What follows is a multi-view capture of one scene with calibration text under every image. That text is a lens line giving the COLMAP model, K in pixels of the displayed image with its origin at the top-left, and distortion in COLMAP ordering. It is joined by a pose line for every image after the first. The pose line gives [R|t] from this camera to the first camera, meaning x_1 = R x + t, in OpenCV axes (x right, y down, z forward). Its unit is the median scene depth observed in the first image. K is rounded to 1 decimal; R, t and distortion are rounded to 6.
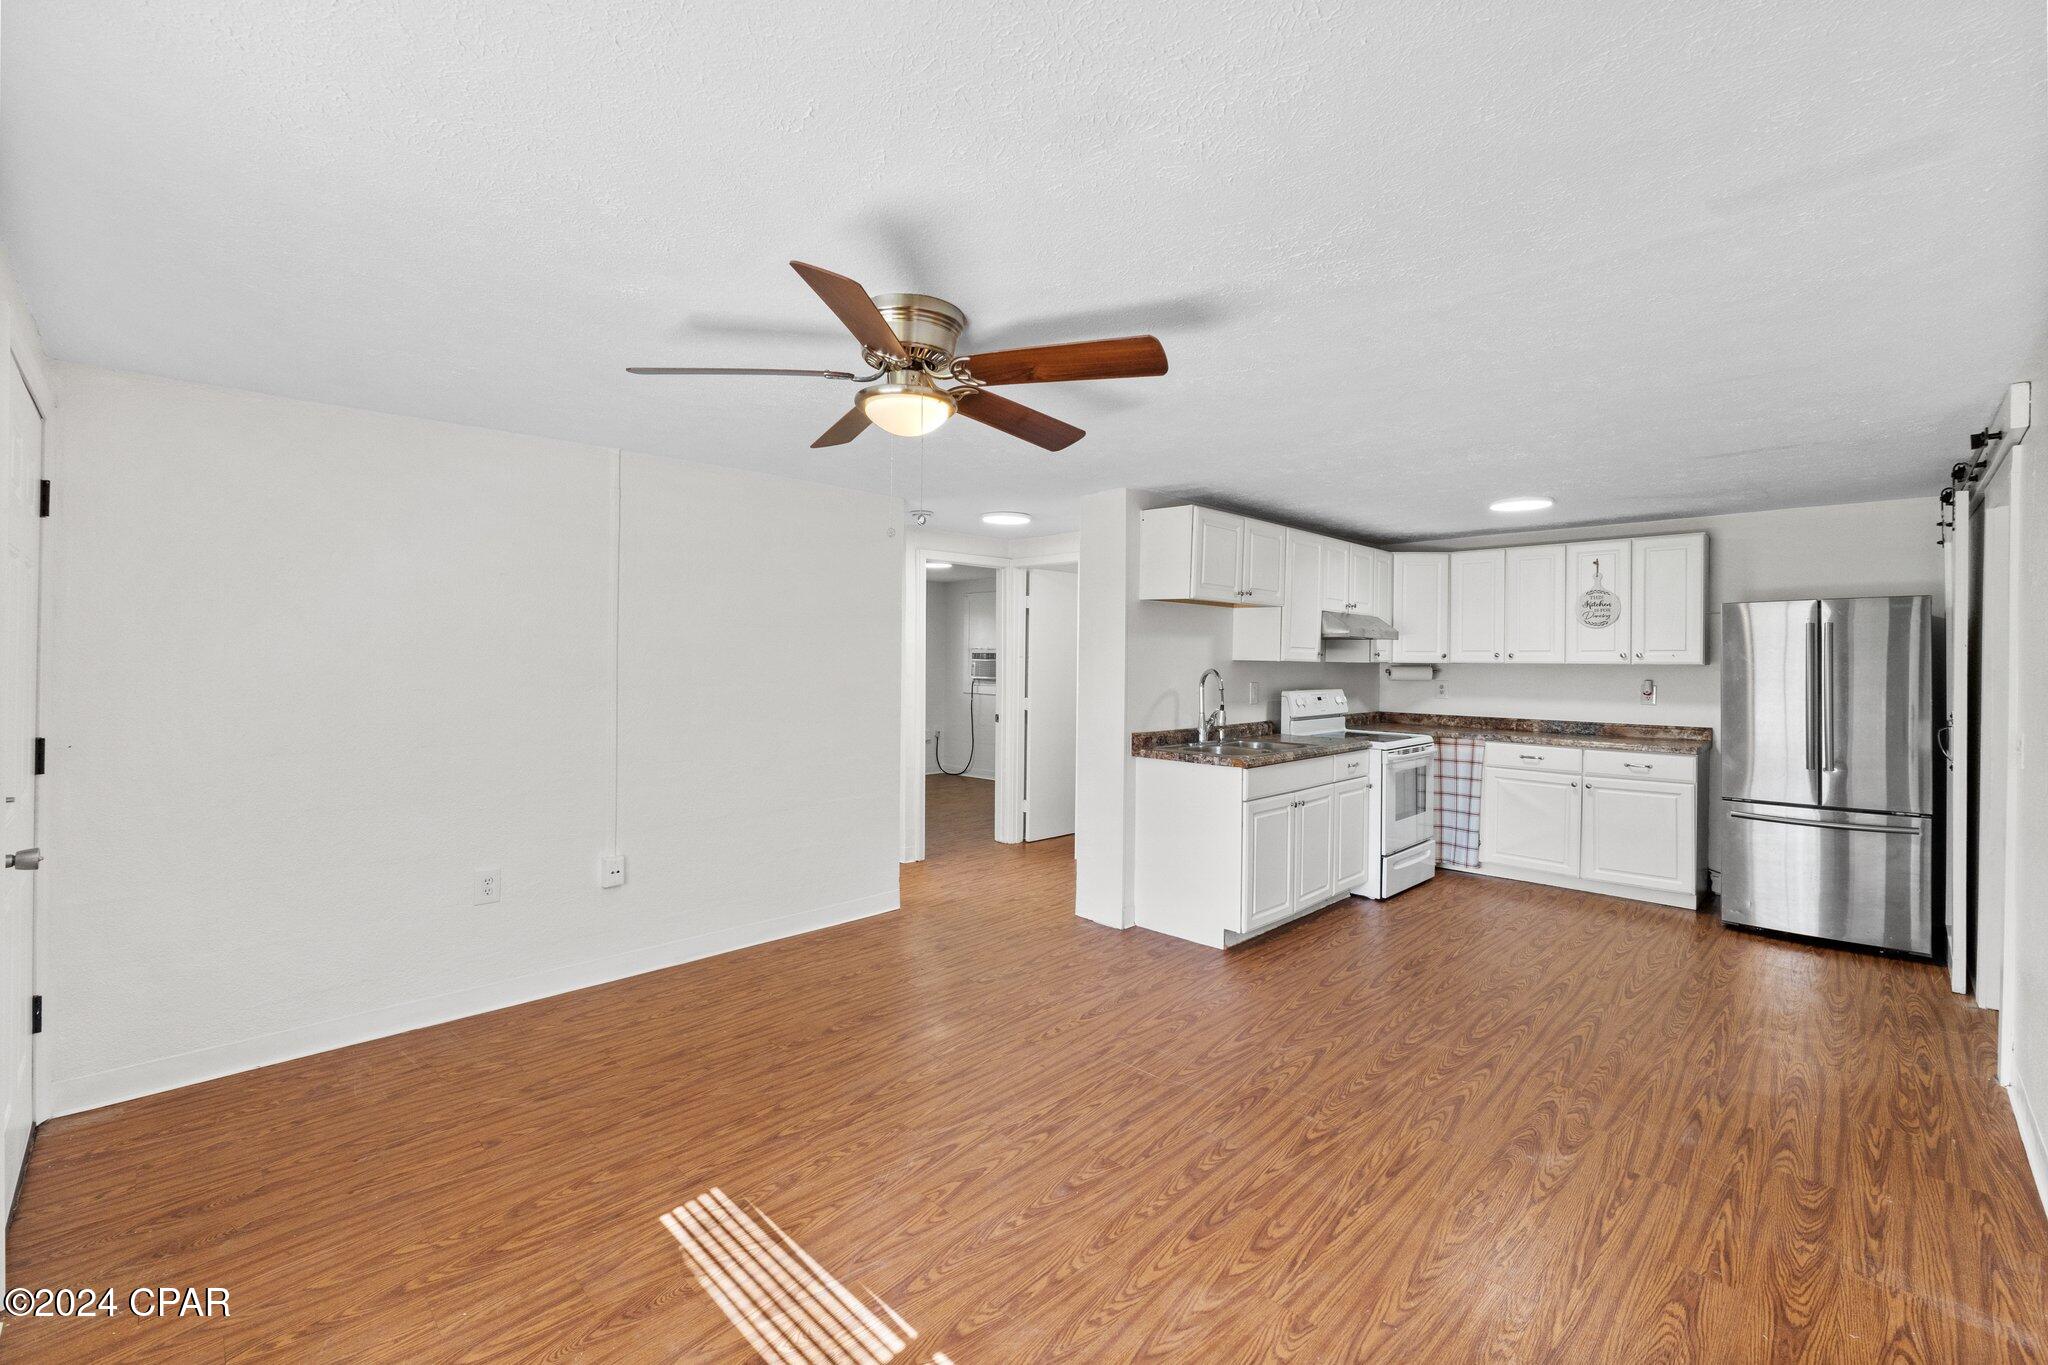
lens RADIAL K [[865.1, 0, 1011.7], [0, 865.1, 665.6], [0, 0, 1]] dist [-0.009012, 0.000143]
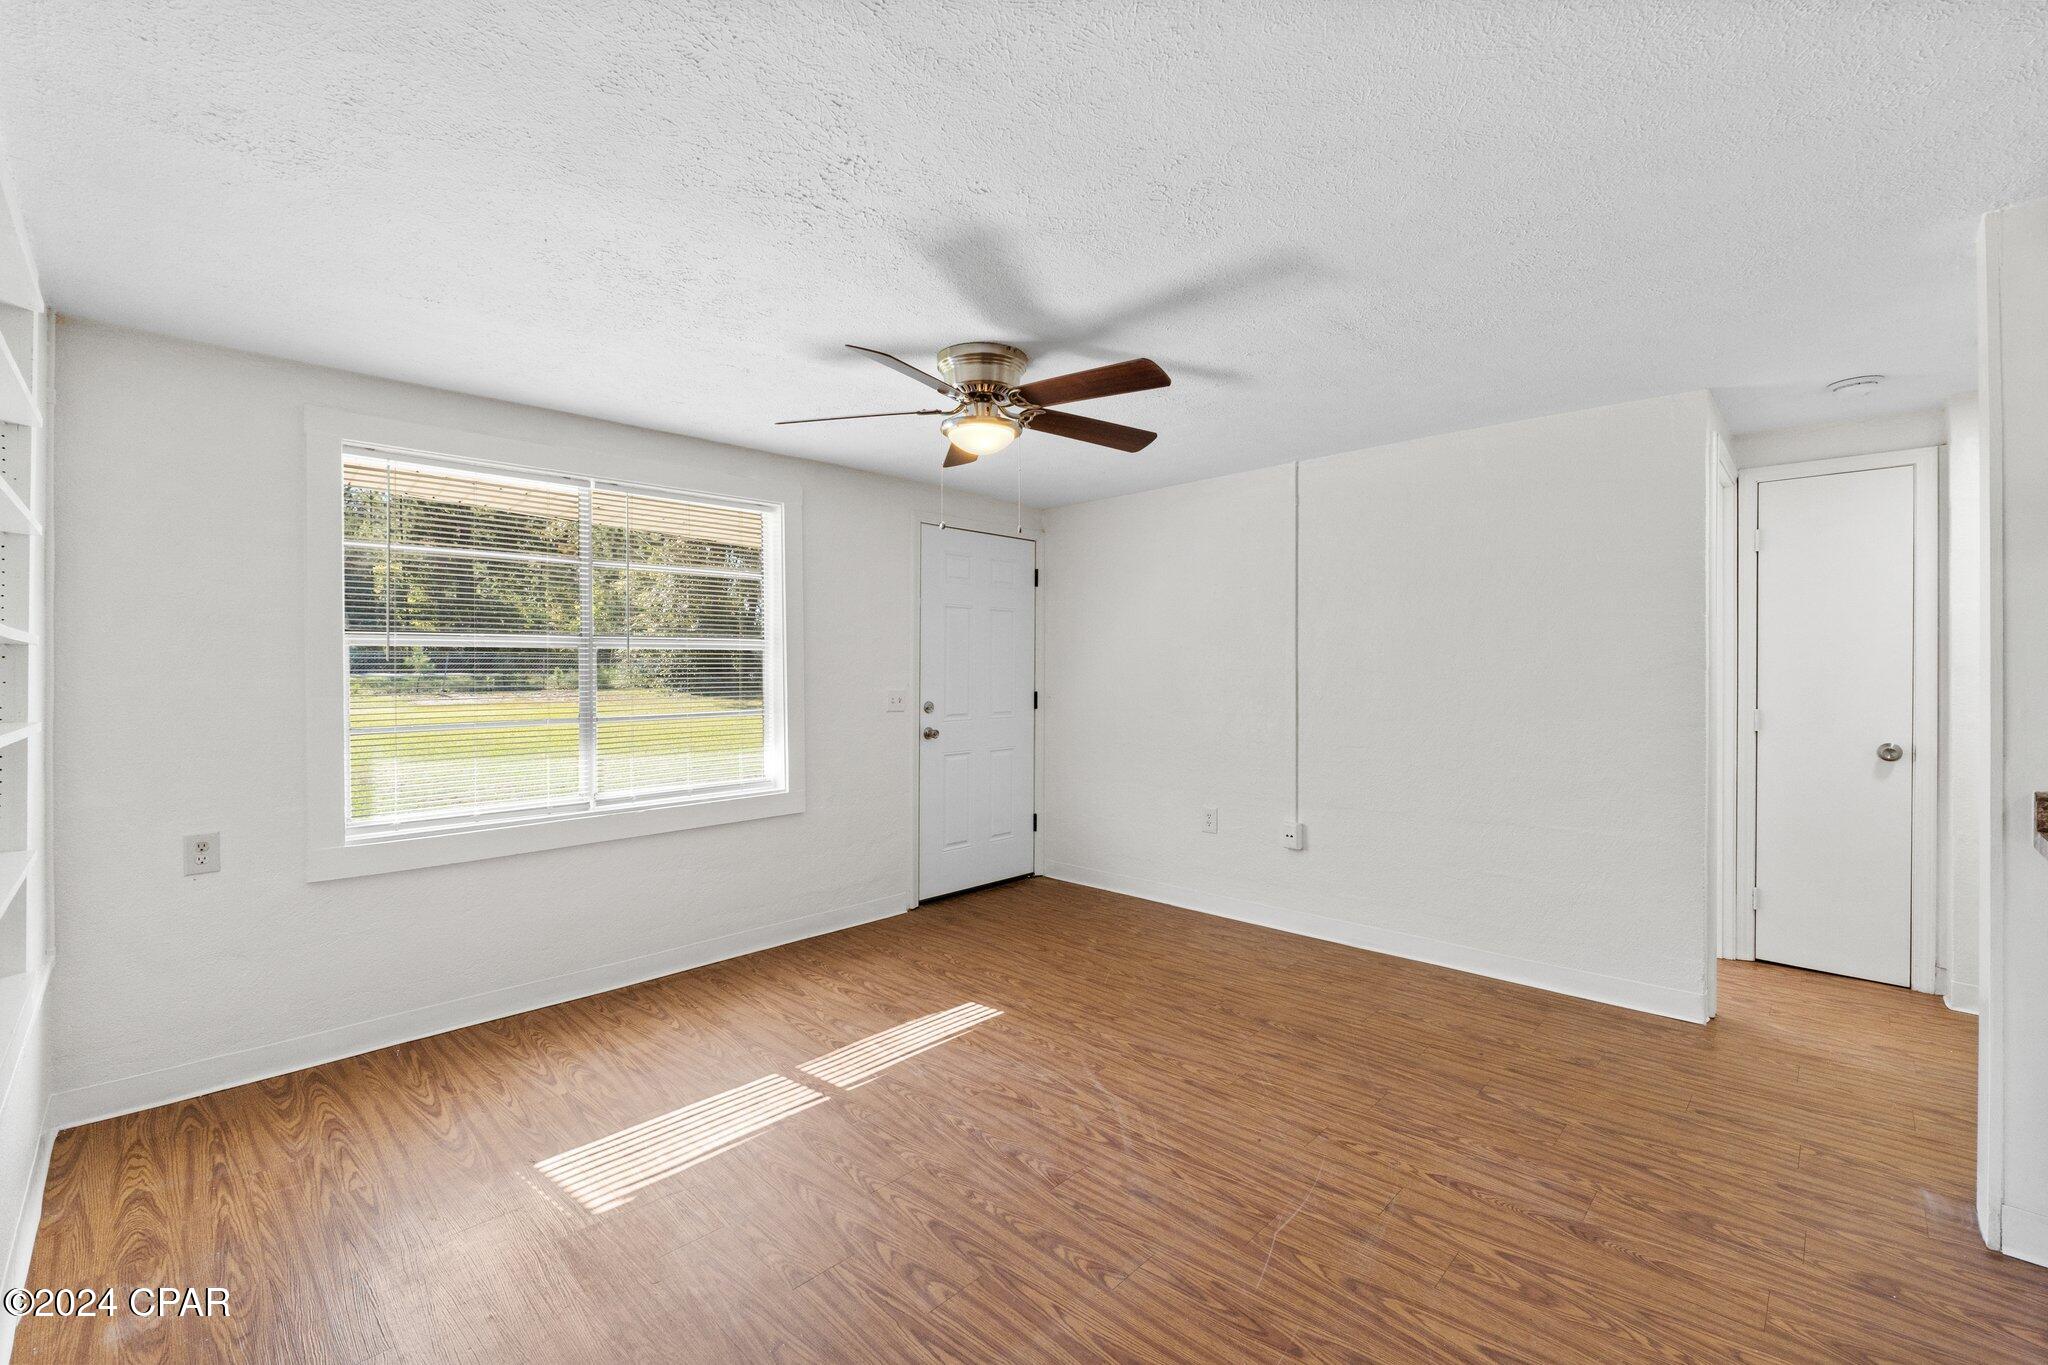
lens RADIAL K [[865.1, 0, 1013.4], [0, 865.1, 677.2], [0, 0, 1]] dist [-0.009012, 0.000143]
pose [[0.002318, 0.001043, -0.999997, 0.947831], [-0.008136, 0.999966, 0.001024, 0.041232], [0.999964, 0.008134, 0.002326, 0.874399]]
